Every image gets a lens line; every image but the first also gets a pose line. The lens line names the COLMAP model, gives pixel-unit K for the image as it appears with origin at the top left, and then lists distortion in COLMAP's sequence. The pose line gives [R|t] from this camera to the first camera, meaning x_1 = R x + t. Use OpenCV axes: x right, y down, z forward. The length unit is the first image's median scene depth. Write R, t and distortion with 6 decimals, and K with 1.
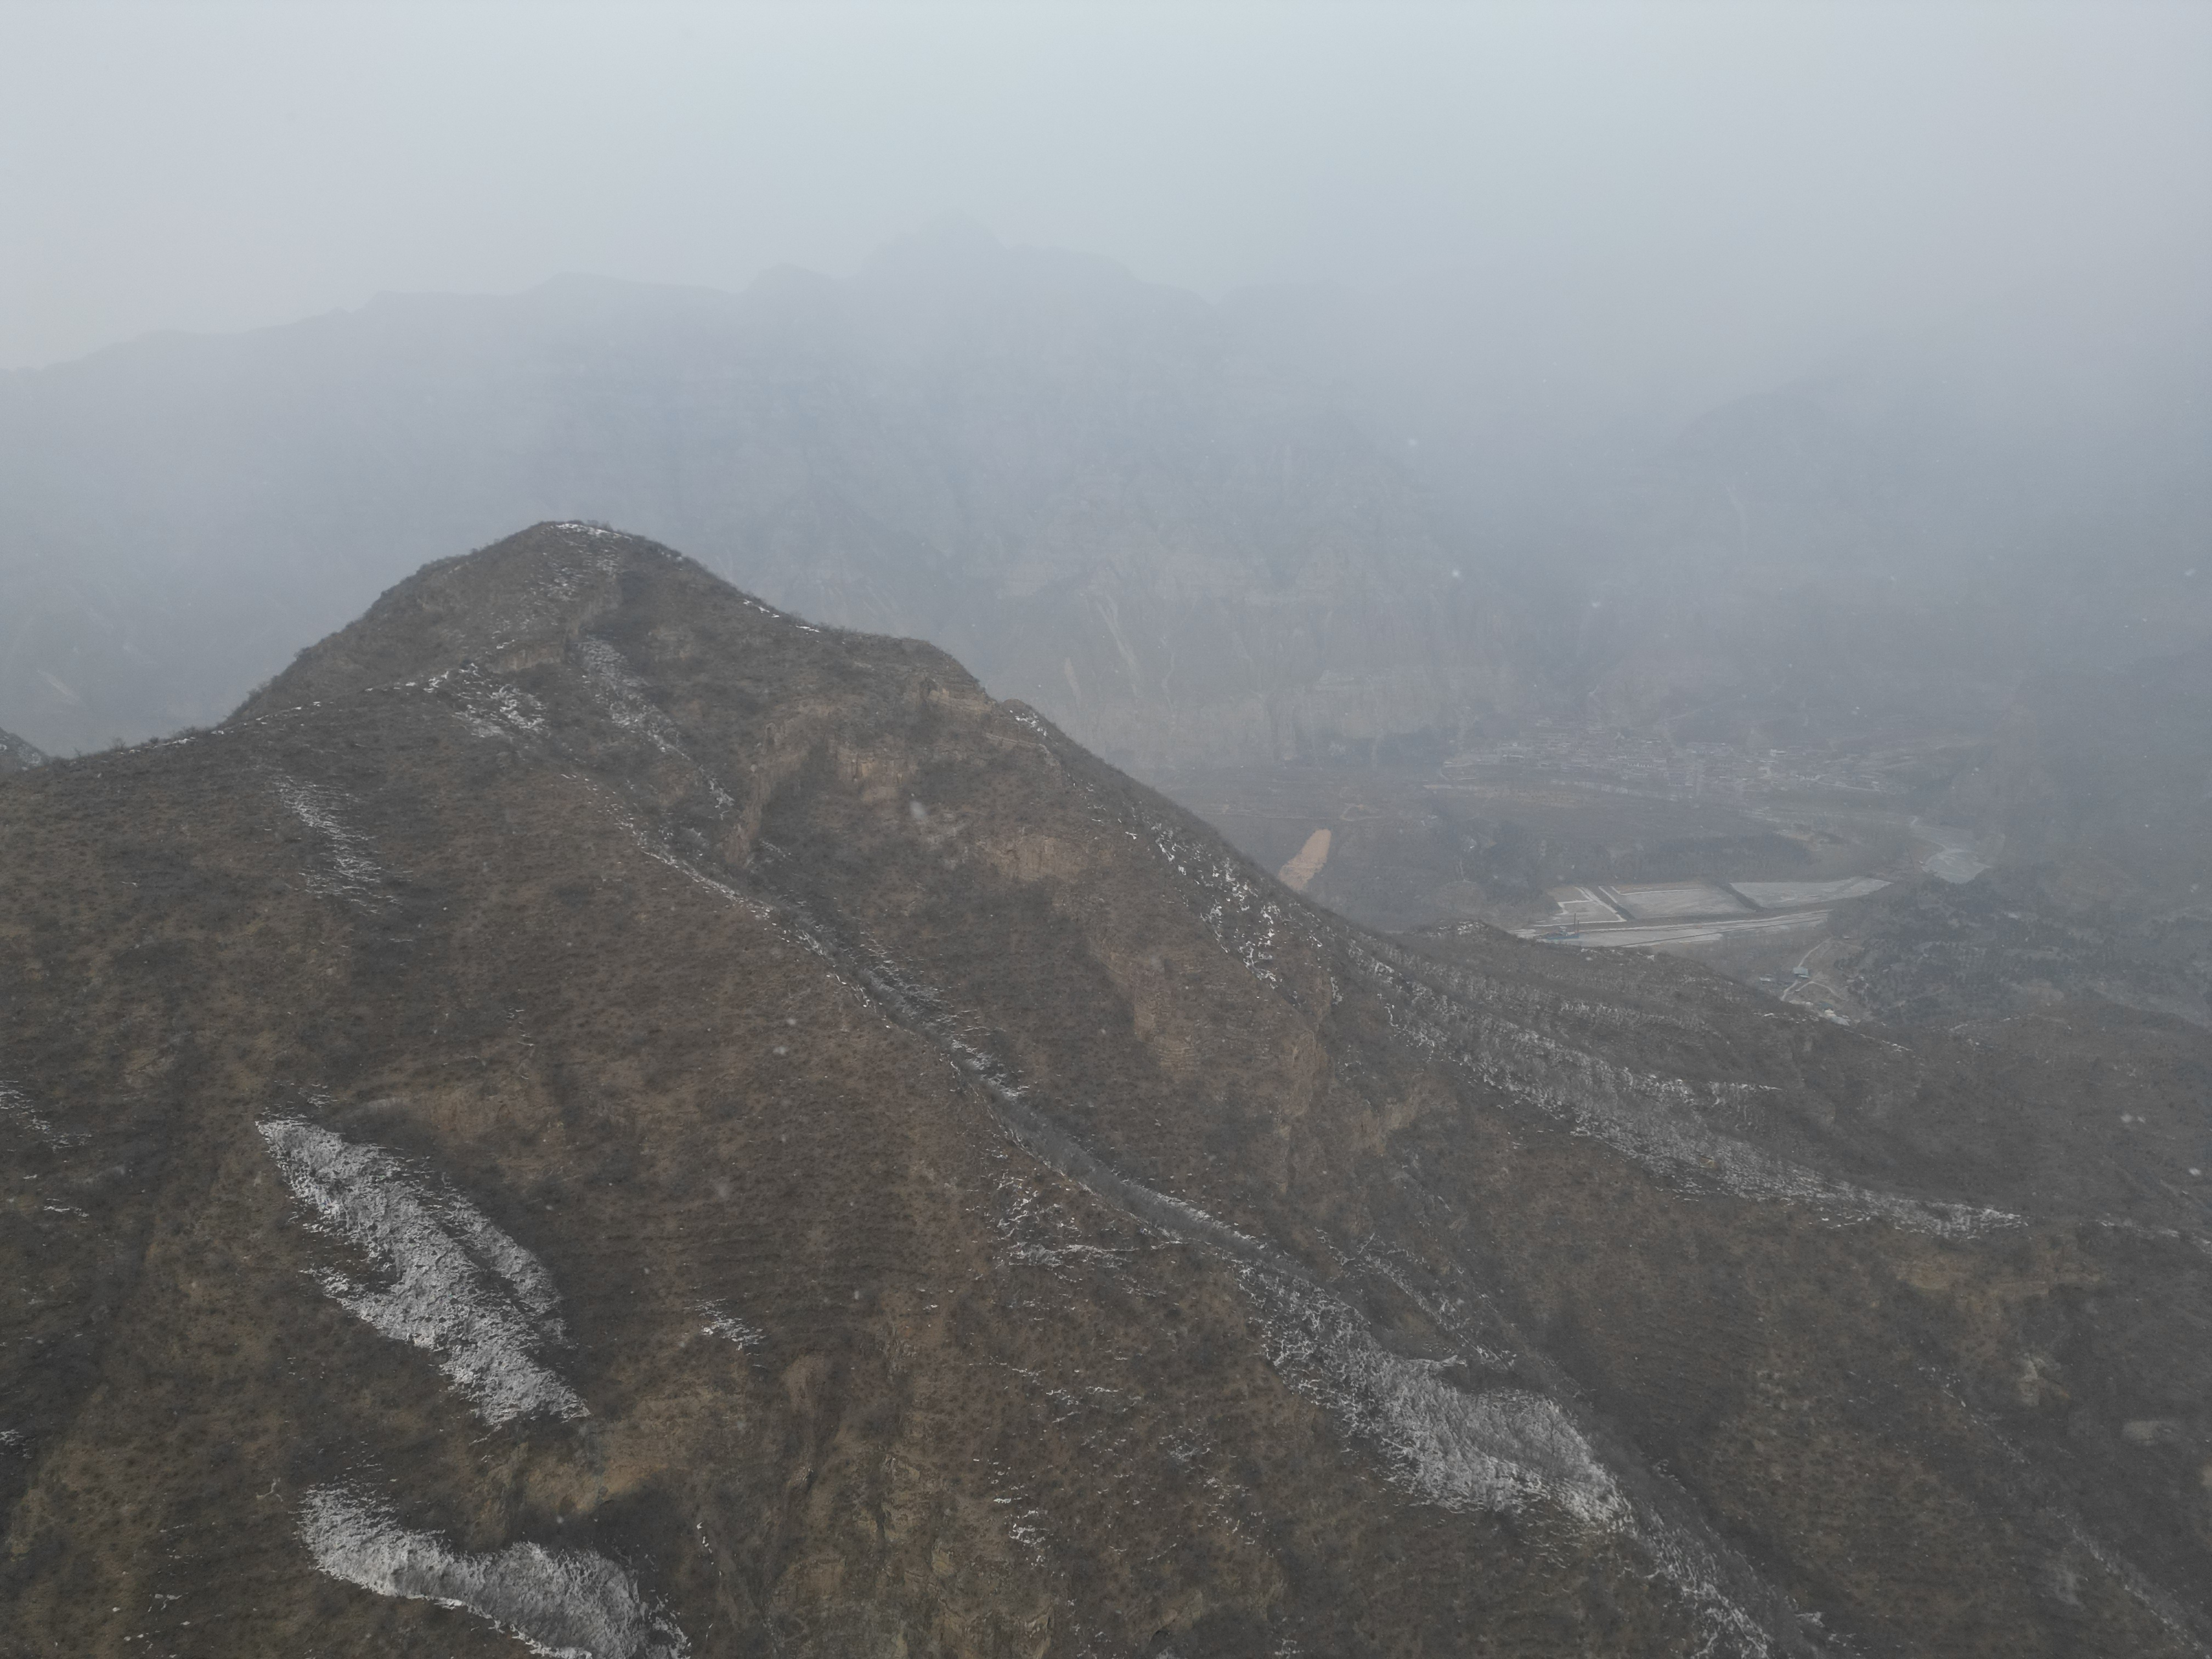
lens RADIAL K [[1531.8, 0, 1102.0], [0, 1531.8, 832.4], [0, 0, 1]] dist [0.086331, -0.080059]
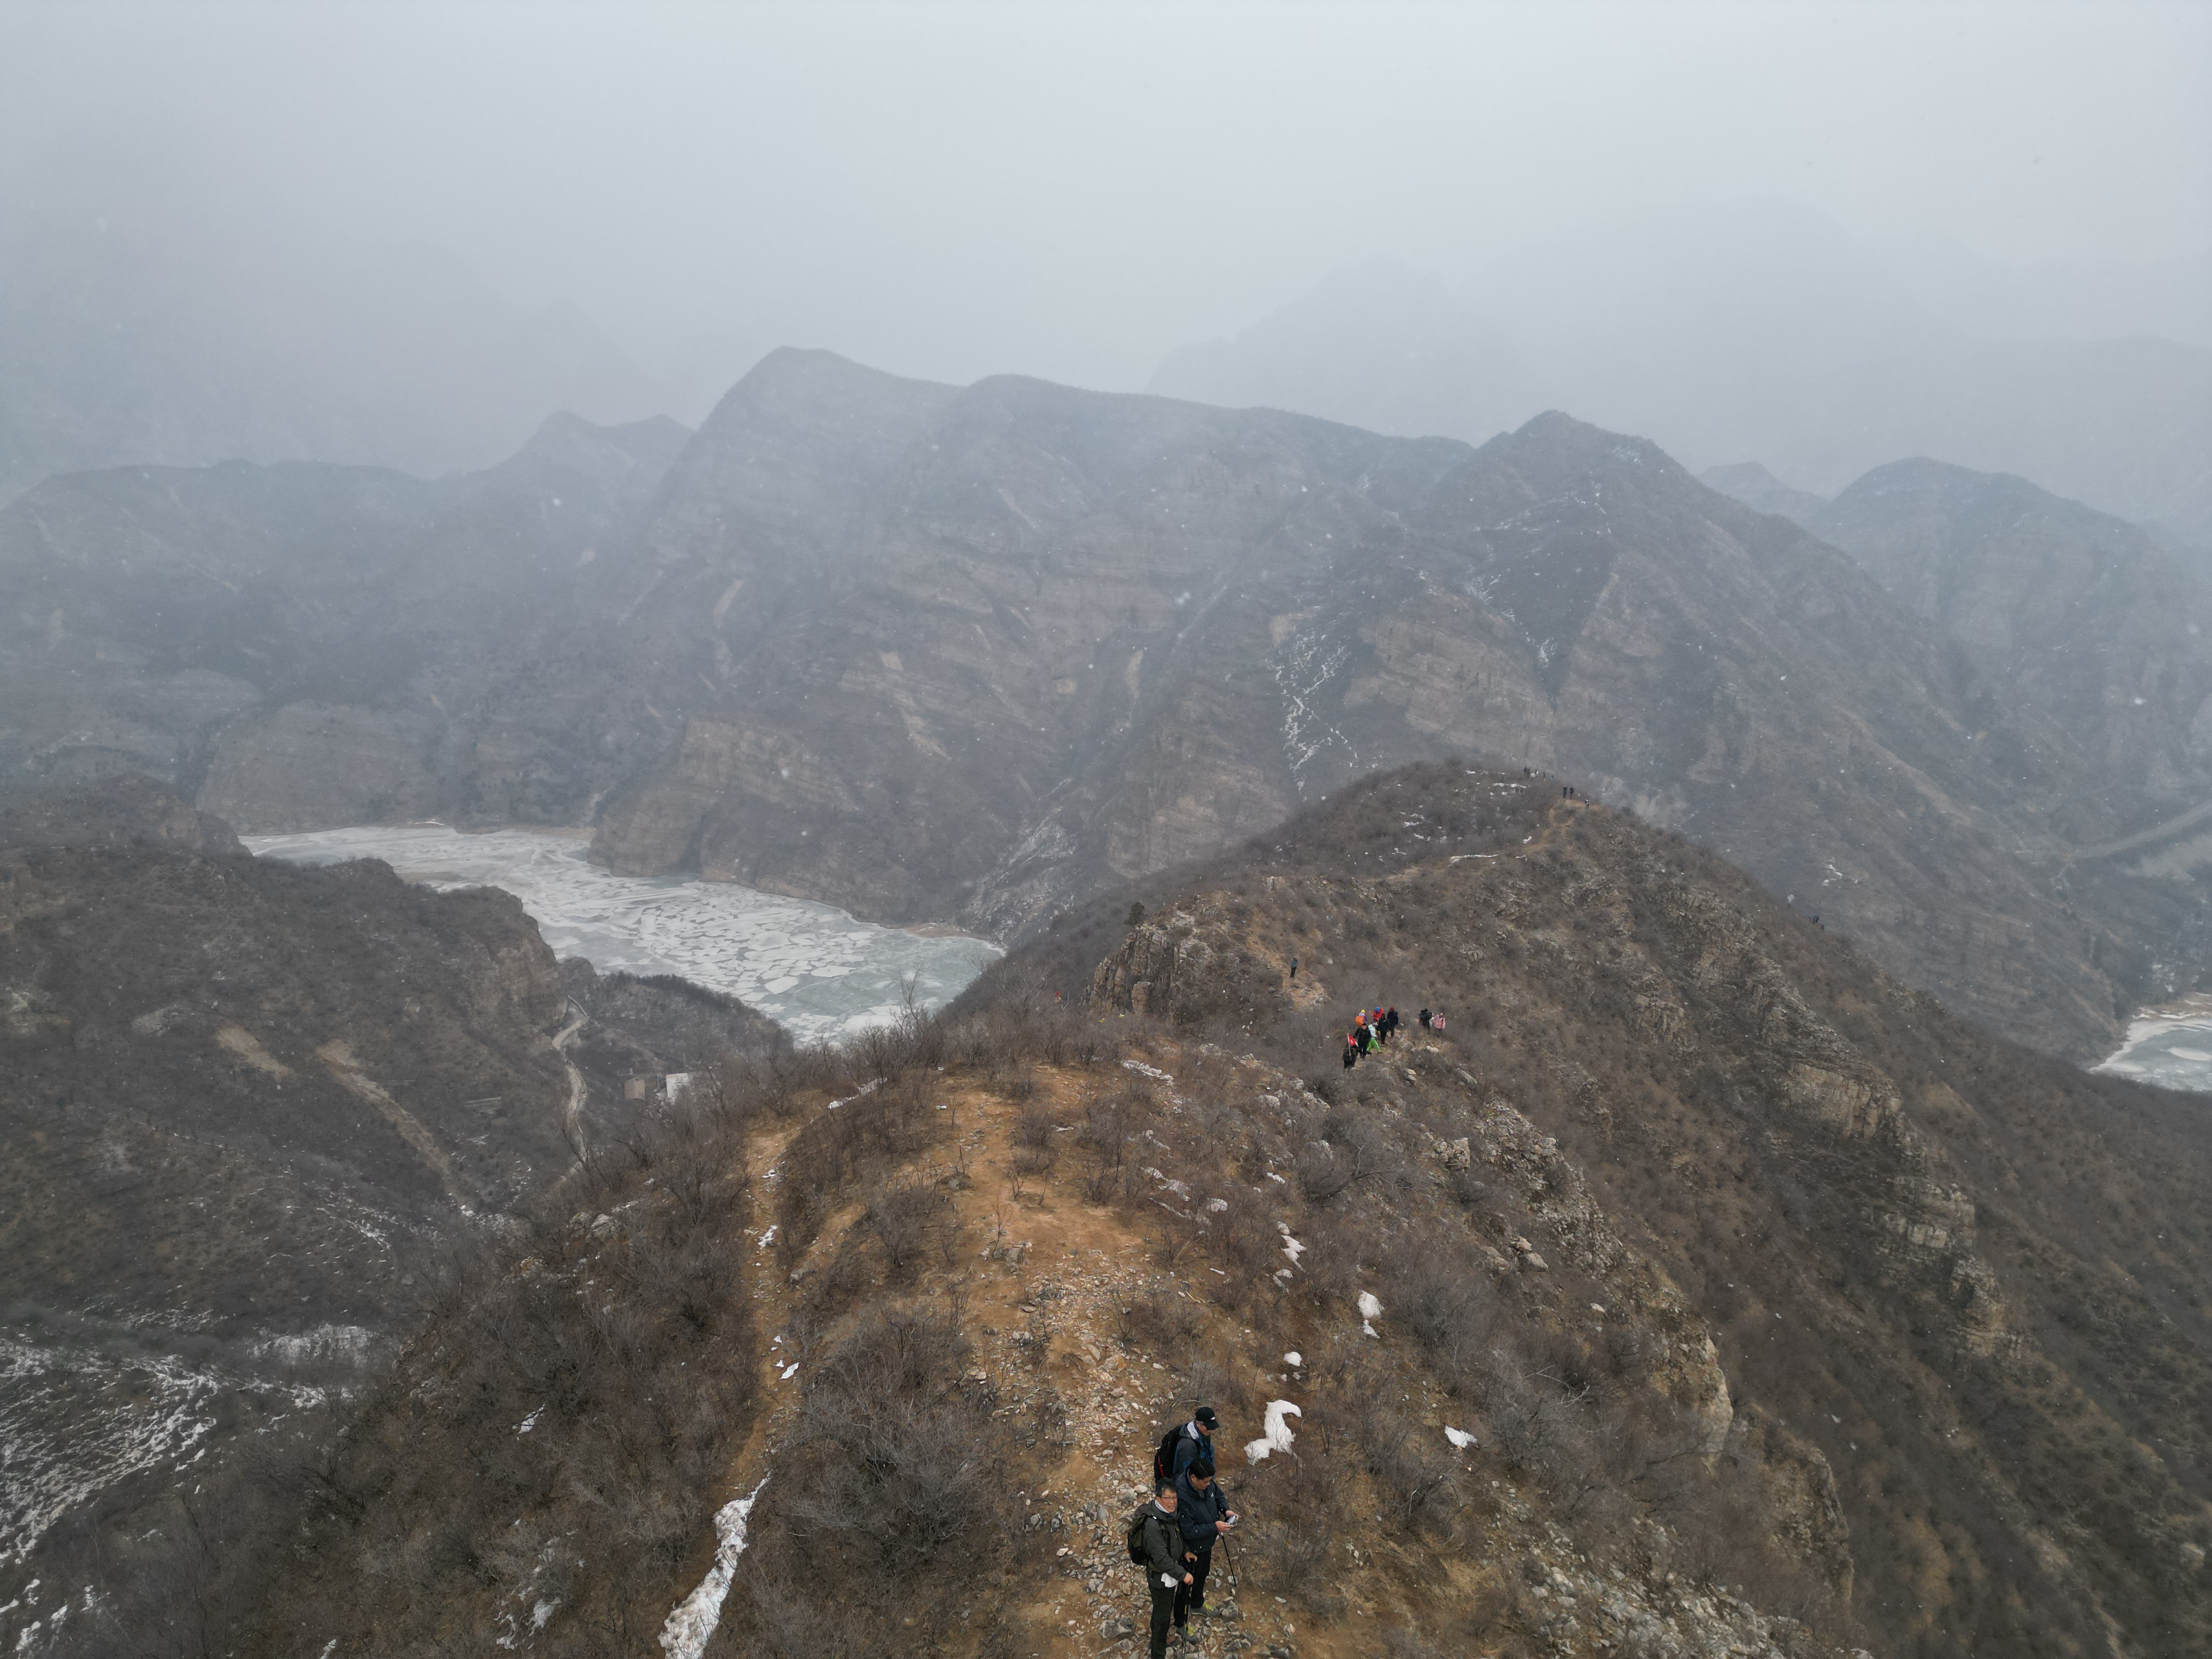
lens RADIAL K [[1531.8, 0, 1107.4], [0, 1531.8, 814.9], [0, 0, 1]] dist [0.086331, -0.080059]
pose [[0.345329, -0.197617, 0.917440, 0.018904], [0.201930, 0.970327, 0.133001, 0.206765], [-0.916500, 0.139329, 0.374987, 0.085138]]
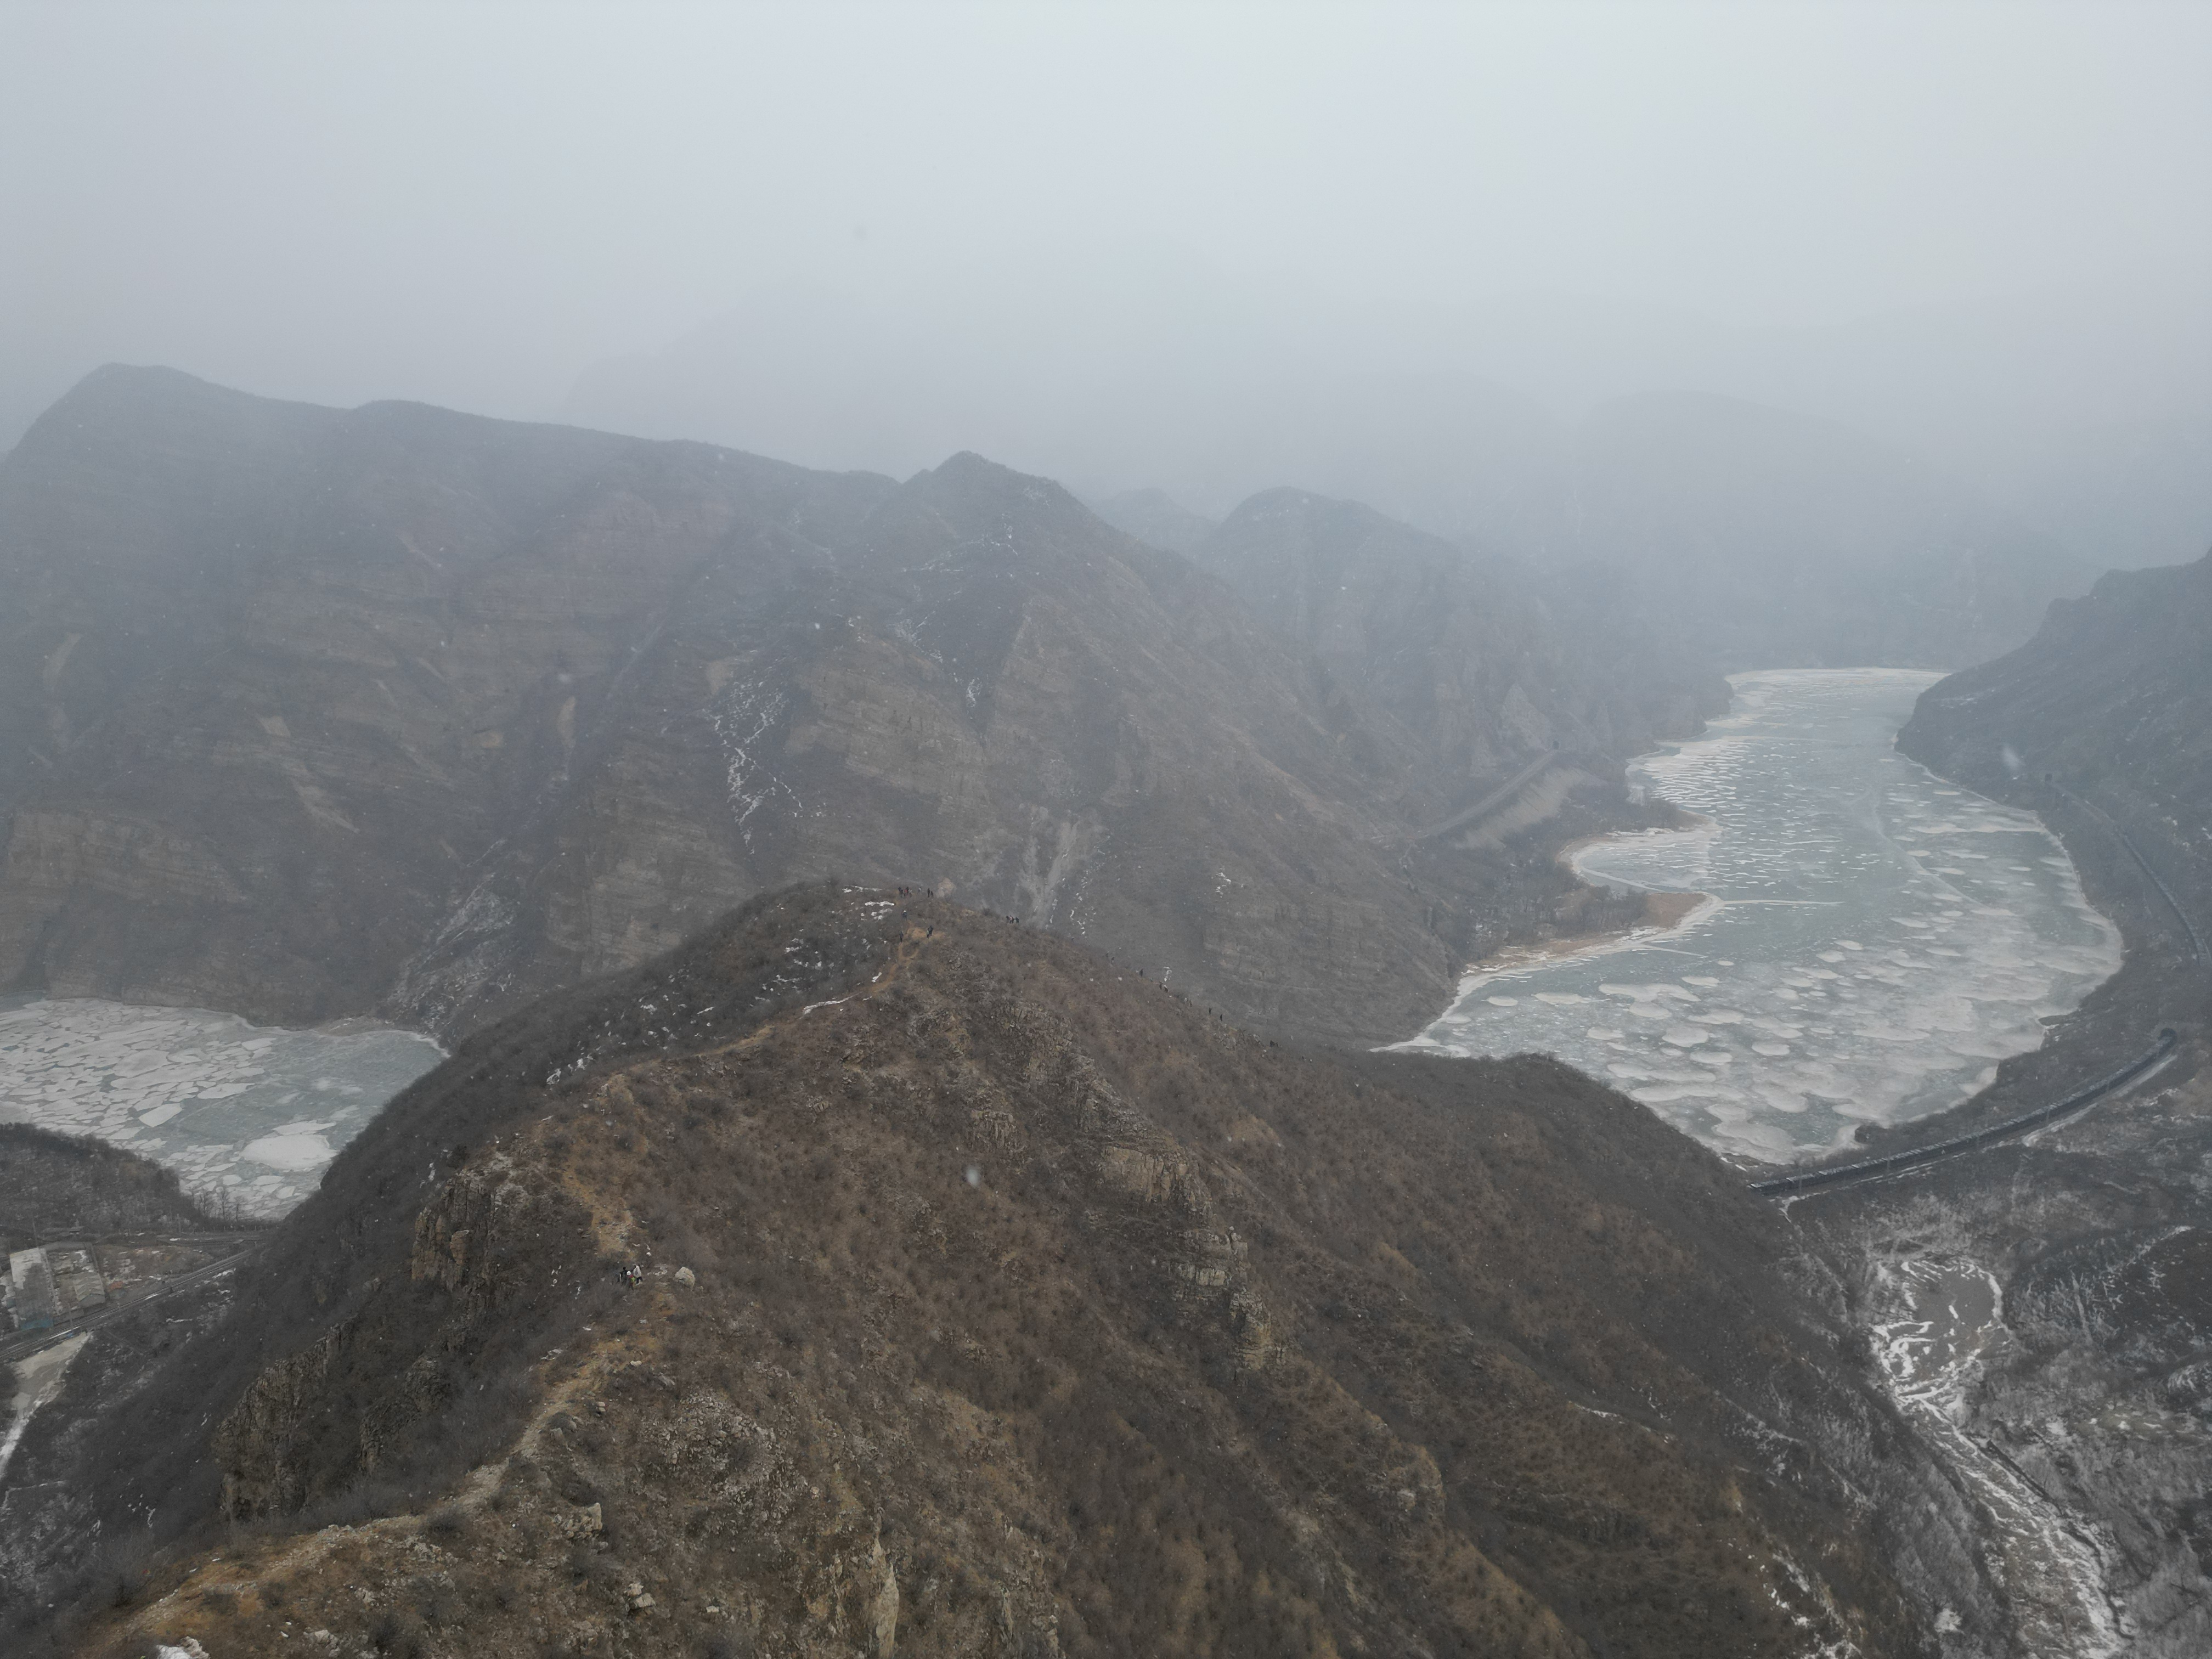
lens RADIAL K [[1531.8, 0, 1104.8], [0, 1531.8, 822.4], [0, 0, 1]] dist [0.086331, -0.080059]
pose [[0.011557, -0.216372, 0.976243, -0.000792], [0.226059, 0.951597, 0.208233, 0.167722], [-0.974045, 0.218282, 0.059911, 0.034648]]
